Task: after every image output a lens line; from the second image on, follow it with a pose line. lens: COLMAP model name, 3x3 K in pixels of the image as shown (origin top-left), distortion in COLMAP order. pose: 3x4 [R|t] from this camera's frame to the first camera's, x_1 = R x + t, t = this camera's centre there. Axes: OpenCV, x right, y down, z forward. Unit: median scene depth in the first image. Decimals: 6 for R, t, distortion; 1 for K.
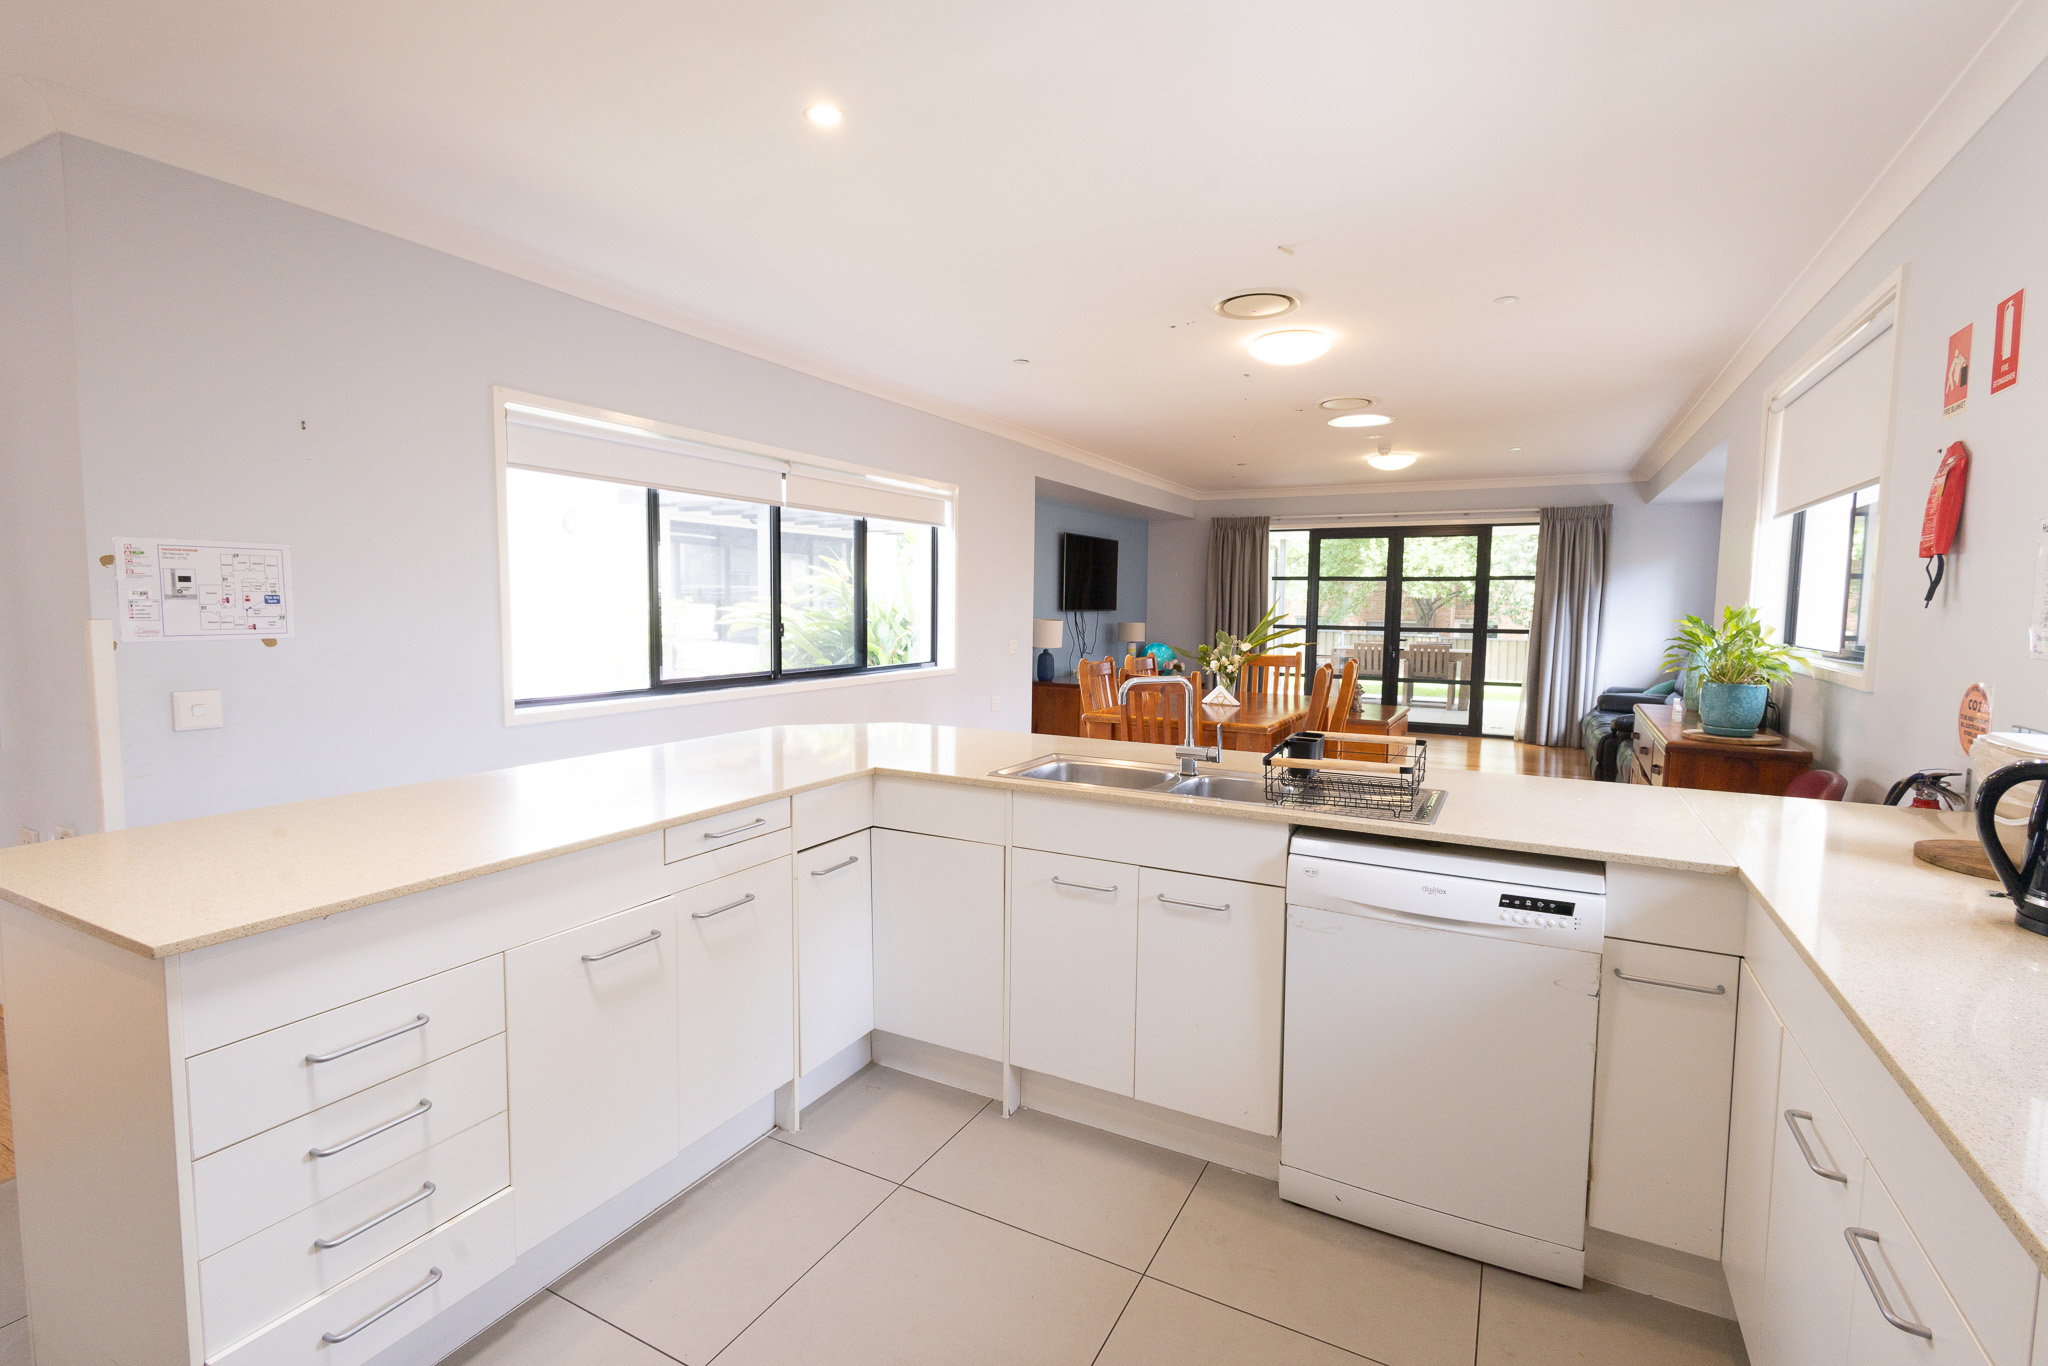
lens RADIAL K [[937.8, 0, 1025.6], [0, 937.8, 690.2], [0, 0, 1]] dist [0.011437, -0.004504]
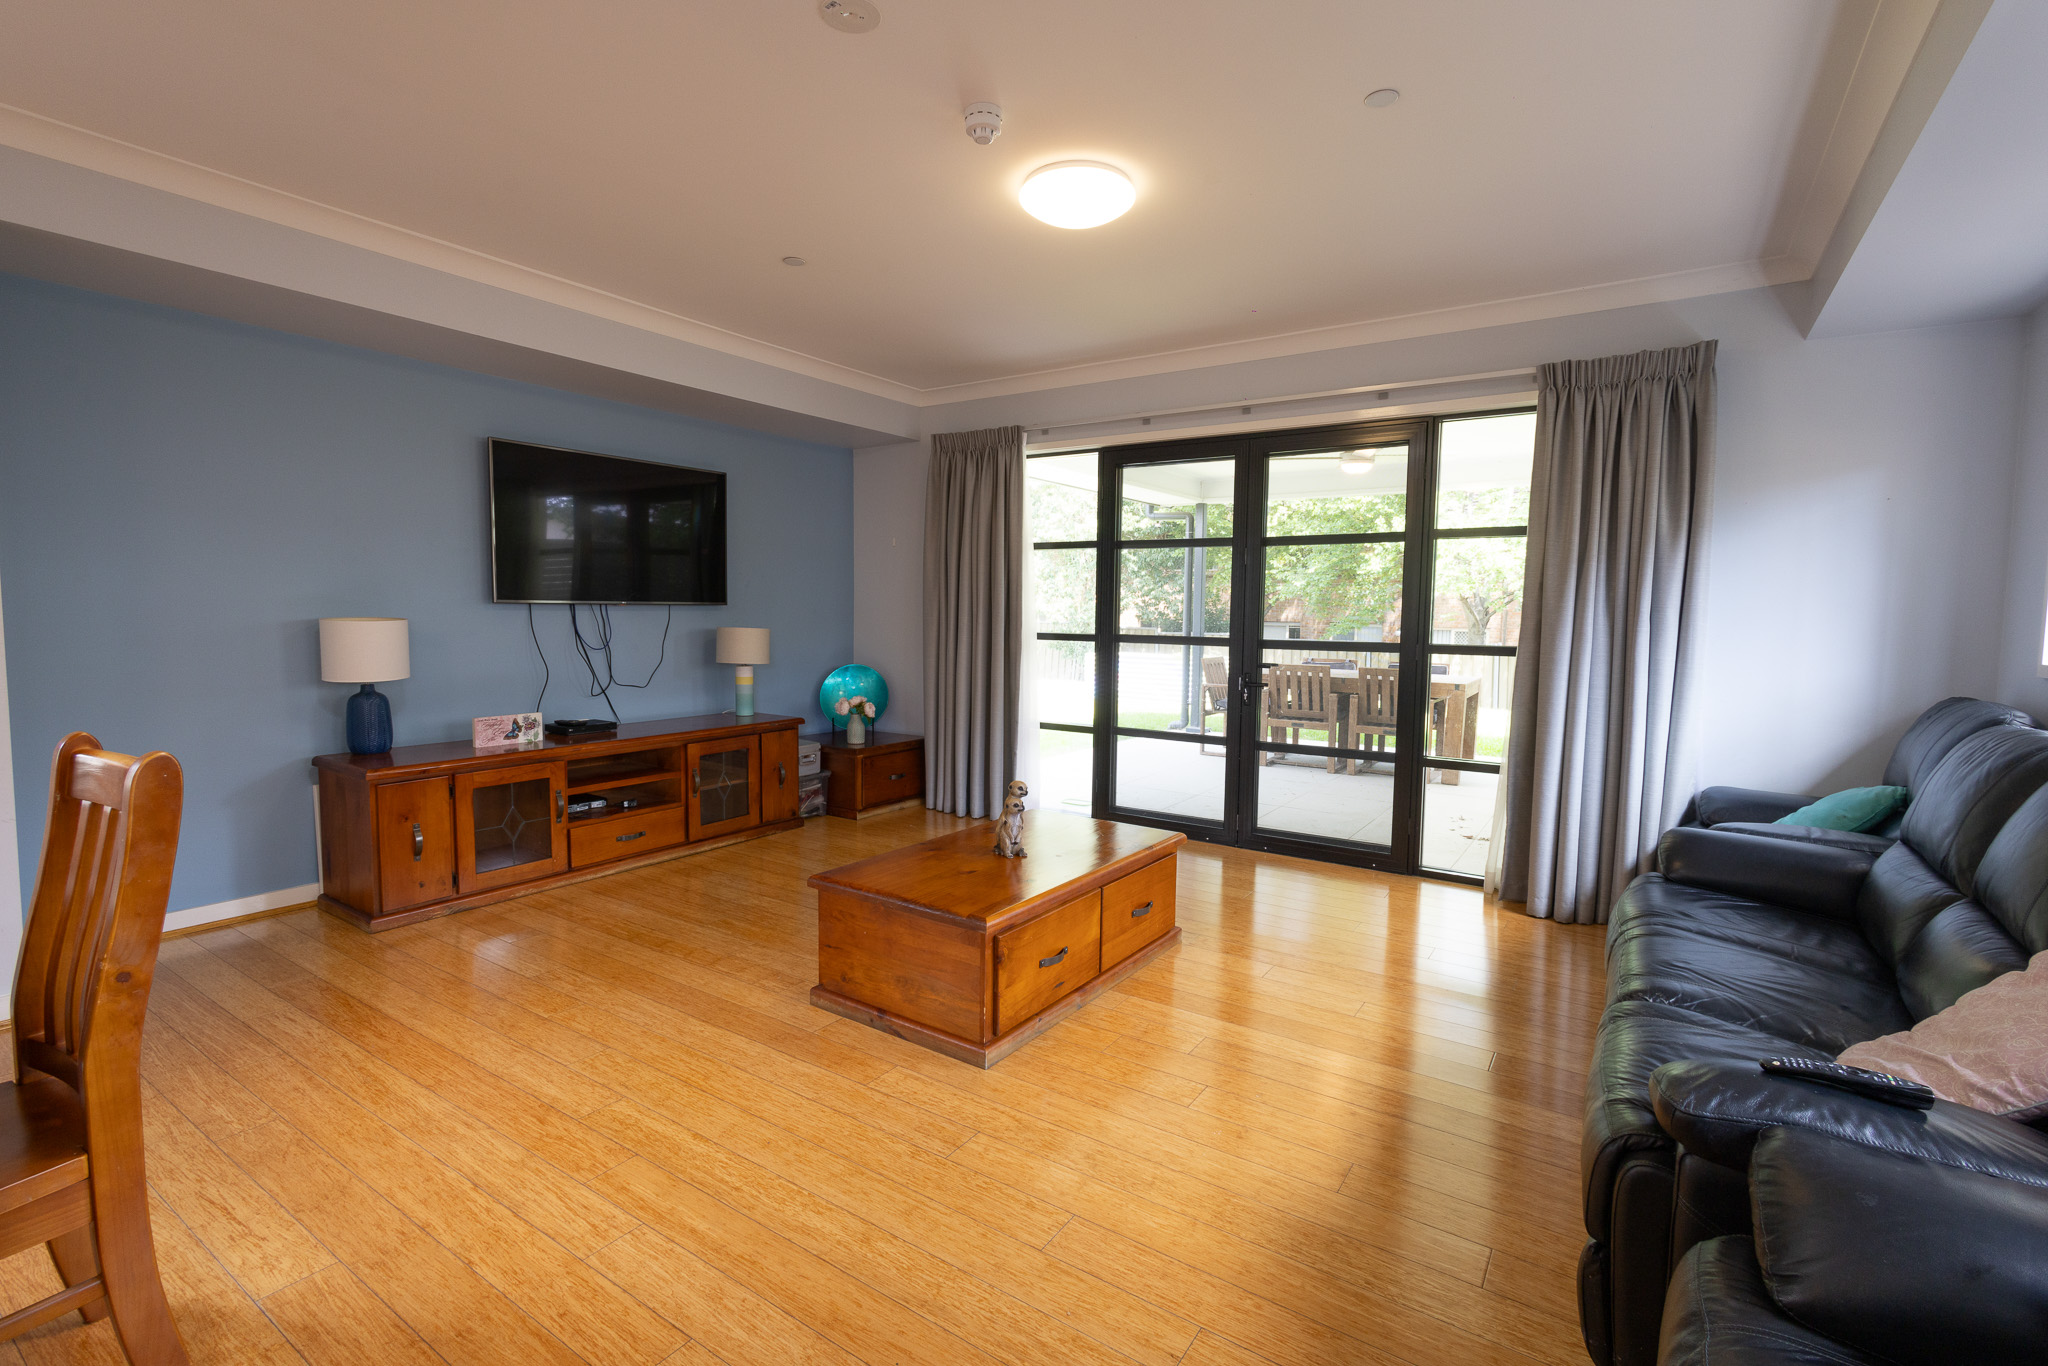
lens RADIAL K [[937.8, 0, 1018.1], [0, 937.8, 690.0], [0, 0, 1]] dist [0.011437, -0.004504]
pose [[0.993987, 0.012301, -0.108801, 0.343053], [-0.013142, 0.999889, -0.007016, -0.037089], [0.108703, 0.008403, 0.994039, 0.522578]]
